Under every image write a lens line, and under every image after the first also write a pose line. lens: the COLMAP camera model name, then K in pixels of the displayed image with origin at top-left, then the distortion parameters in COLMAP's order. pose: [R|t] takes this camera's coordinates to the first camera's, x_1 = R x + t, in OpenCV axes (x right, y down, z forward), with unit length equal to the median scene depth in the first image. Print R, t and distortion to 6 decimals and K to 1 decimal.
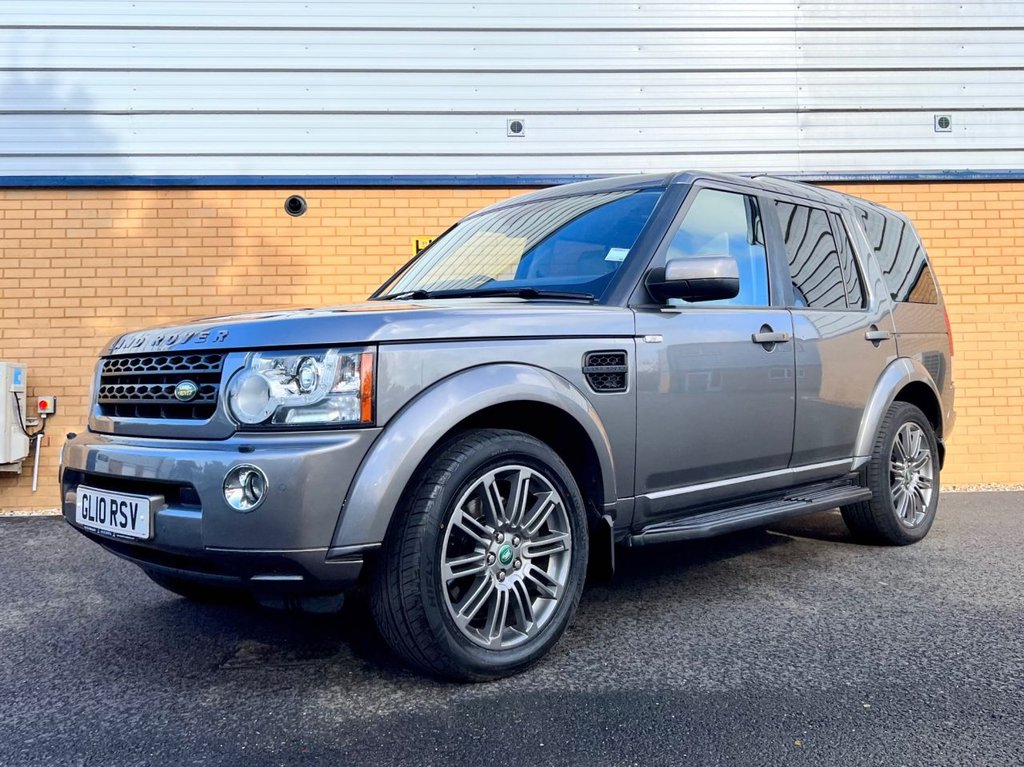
lens RADIAL K [[958.3, 0, 561.8], [0, 958.3, 357.7], [0, 0, 1]] dist [0.018975, 0.000000]
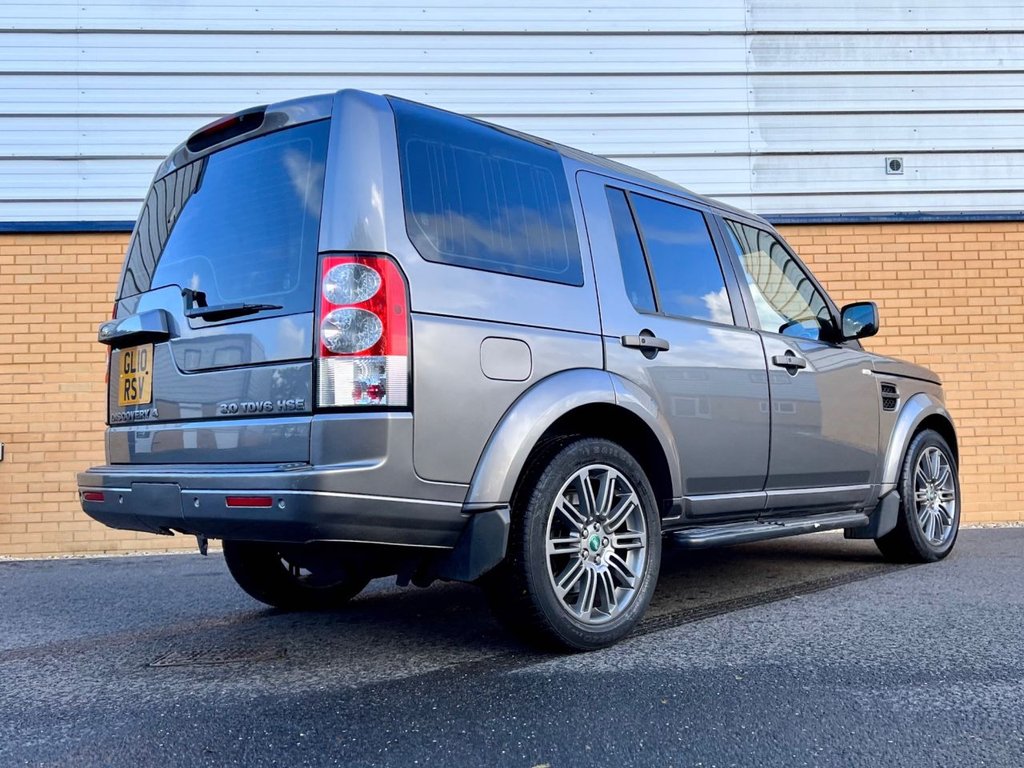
lens RADIAL K [[1013.3, 0, 560.8], [0, 1013.3, 401.7], [0, 0, 1]] dist [0.020611, 0.000000]
pose [[0.999905, -0.007624, 0.011473, 0.075548], [0.007876, 0.999726, -0.022031, 0.051927], [-0.011302, 0.022119, 0.999691, -0.116426]]
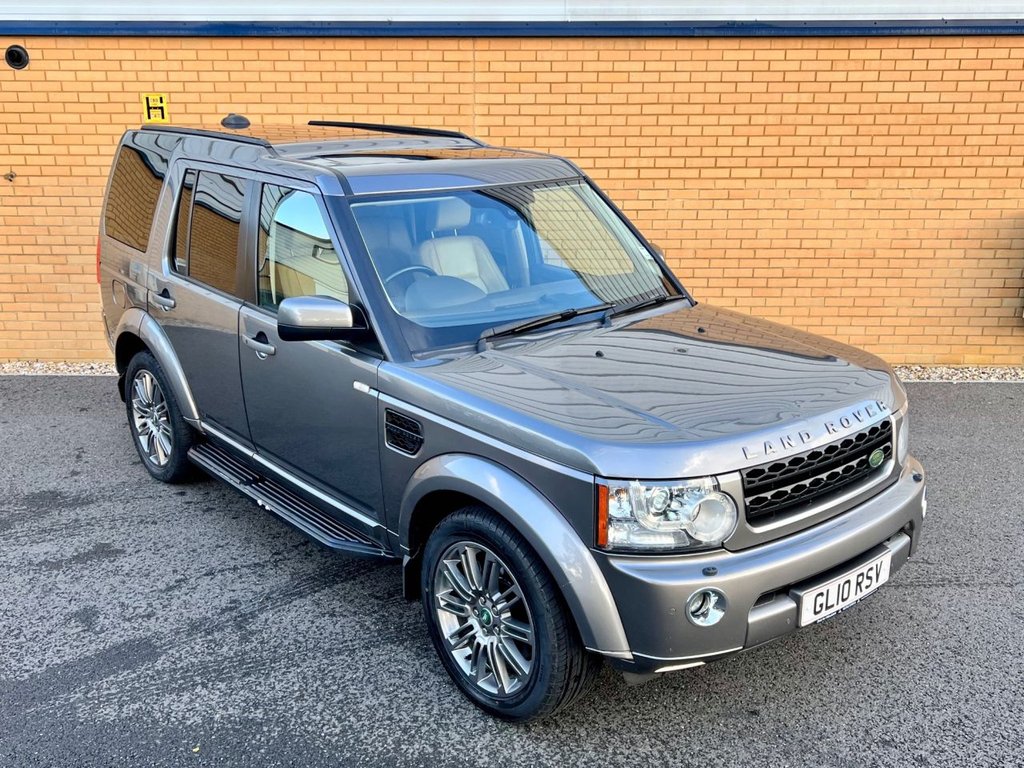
lens RADIAL K [[1016.7, 0, 492.1], [0, 1016.7, 413.0], [0, 0, 1]] dist [0.021550, 0.000000]
pose [[0.997424, 0.038717, -0.060382, 0.554609], [-0.016727, 0.944152, 0.329086, -0.354899], [0.069751, -0.327229, 0.942367, -0.051374]]
